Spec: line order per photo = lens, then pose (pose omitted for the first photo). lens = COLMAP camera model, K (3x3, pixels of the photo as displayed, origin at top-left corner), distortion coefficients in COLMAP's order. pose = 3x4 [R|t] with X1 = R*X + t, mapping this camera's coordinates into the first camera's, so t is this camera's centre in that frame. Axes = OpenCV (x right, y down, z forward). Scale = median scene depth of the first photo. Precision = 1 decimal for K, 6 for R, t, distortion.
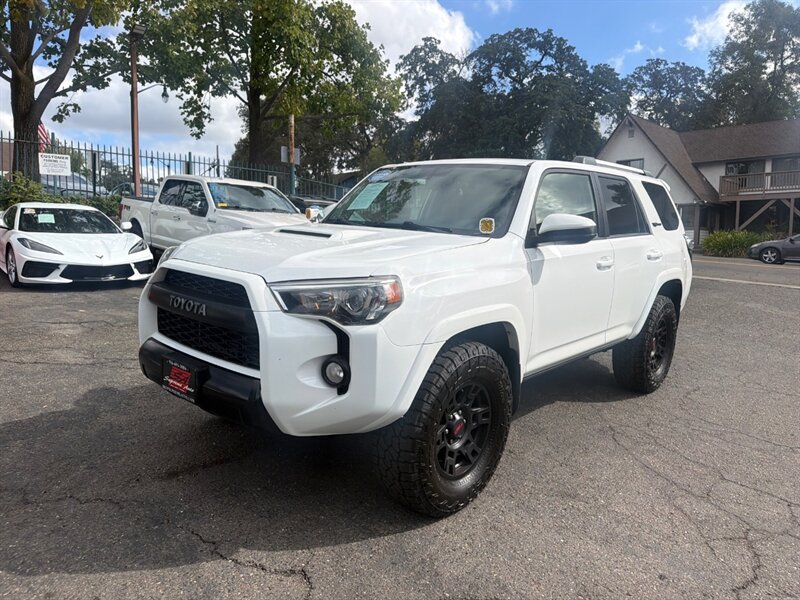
lens RADIAL K [[564.0, 0, 402.2], [0, 564.0, 300.2], [0, 0, 1]] dist [0.032974, -0.041512]
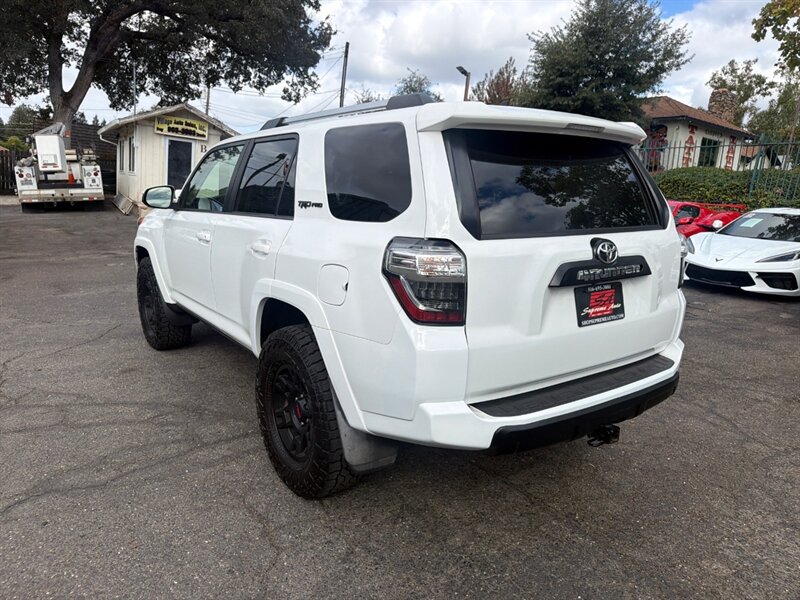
lens RADIAL K [[569.3, 0, 400.0], [0, 569.3, 300.0], [0, 0, 1]] dist [0.025539, -0.034192]
pose [[-0.220242, 0.144568, -0.964673, 0.288662], [-0.189040, 0.963881, 0.187609, -0.048084], [0.956952, 0.223681, -0.184958, 0.352593]]
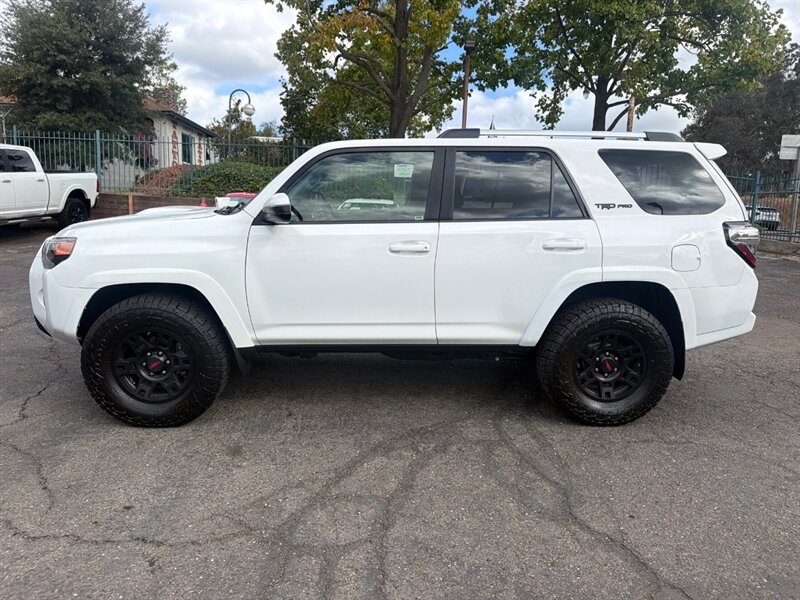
lens RADIAL K [[556.5, 0, 402.4], [0, 556.5, 314.1], [0, 0, 1]] dist [0.042294, -0.047093]
pose [[0.711238, 0.123644, -0.691992, 0.226372], [-0.098699, 0.992223, 0.075845, -0.005953], [0.695988, 0.014355, 0.717910, 0.080343]]
